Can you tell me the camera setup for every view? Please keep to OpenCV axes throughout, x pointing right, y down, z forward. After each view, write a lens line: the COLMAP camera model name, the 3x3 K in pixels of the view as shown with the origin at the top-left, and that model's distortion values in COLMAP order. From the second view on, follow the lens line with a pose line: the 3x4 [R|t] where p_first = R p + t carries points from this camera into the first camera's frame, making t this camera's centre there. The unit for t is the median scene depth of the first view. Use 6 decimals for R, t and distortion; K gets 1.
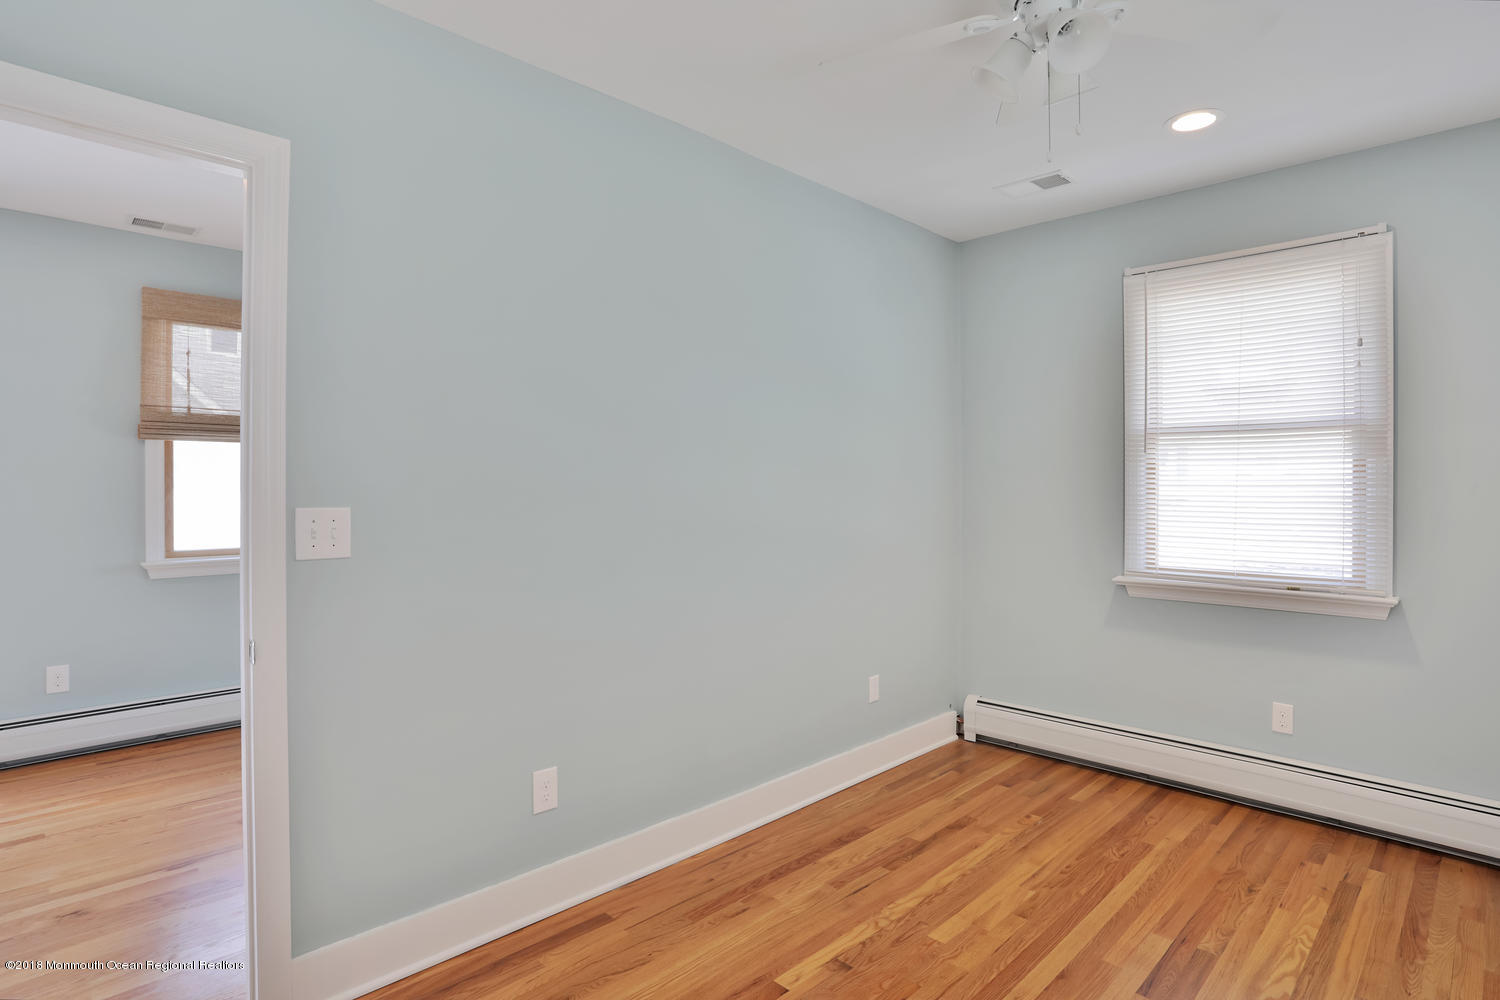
lens RADIAL K [[757.7, 0, 750.0], [0, 757.7, 500.0], [0, 0, 1]] dist [-0.001384, -0.000194]
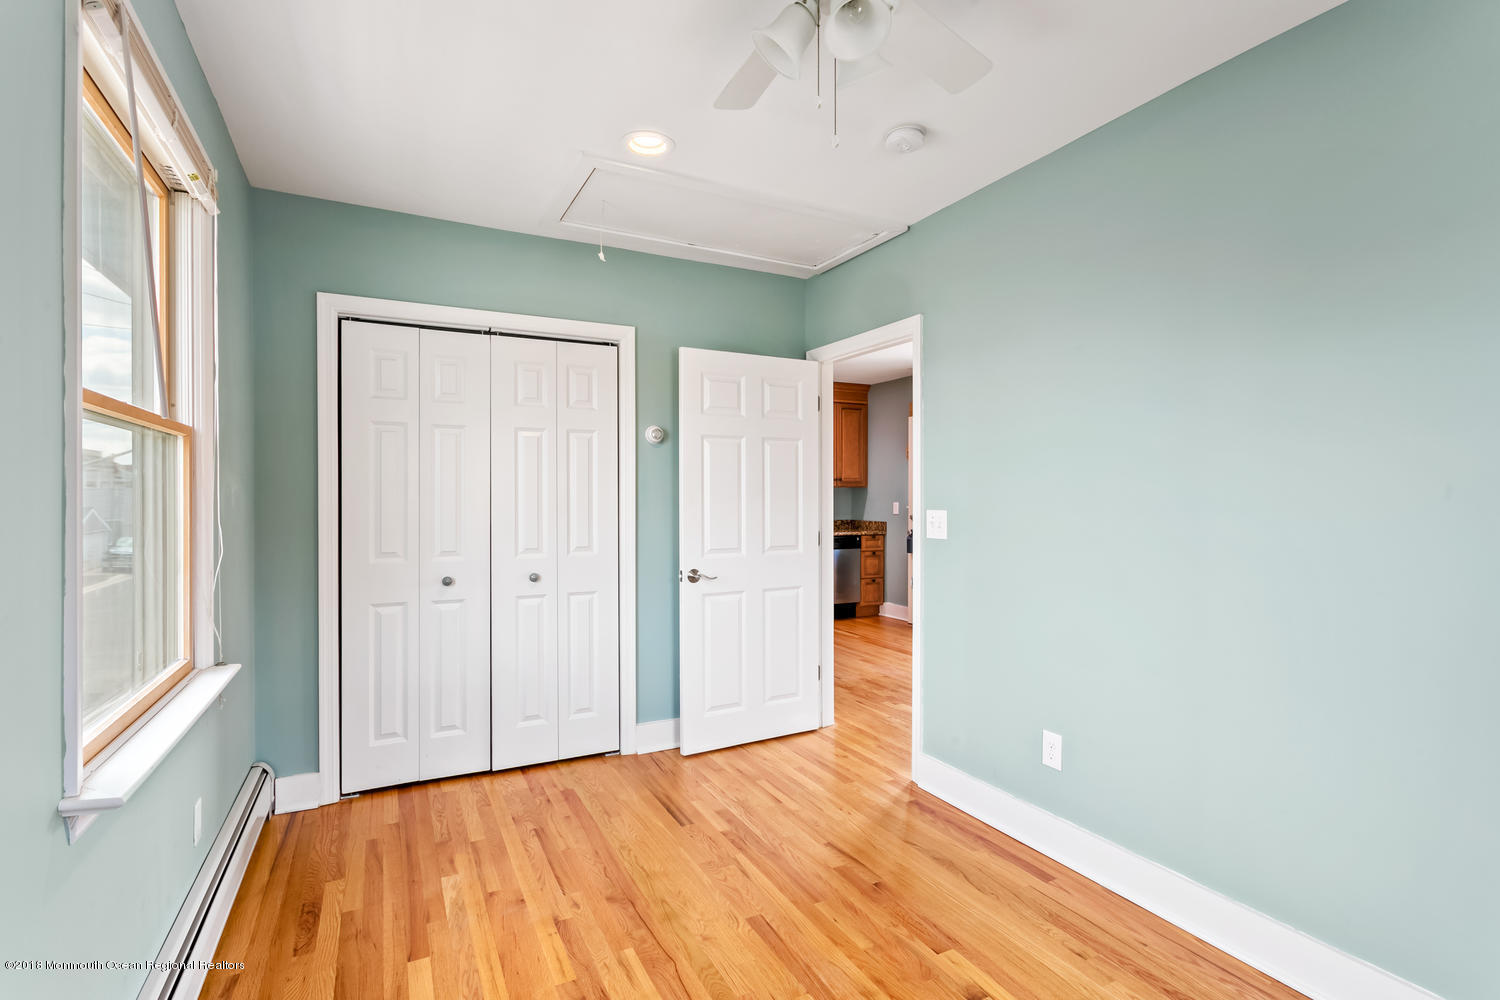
lens RADIAL K [[730.3, 0, 754.3], [0, 730.3, 496.2], [0, 0, 1]] dist [-0.003151, 0.000583]
pose [[-0.289207, 0.000374, -0.957267, 0.974396], [-0.004485, 0.999988, 0.001745, -0.019141], [0.957256, 0.004798, -0.289202, 0.888331]]
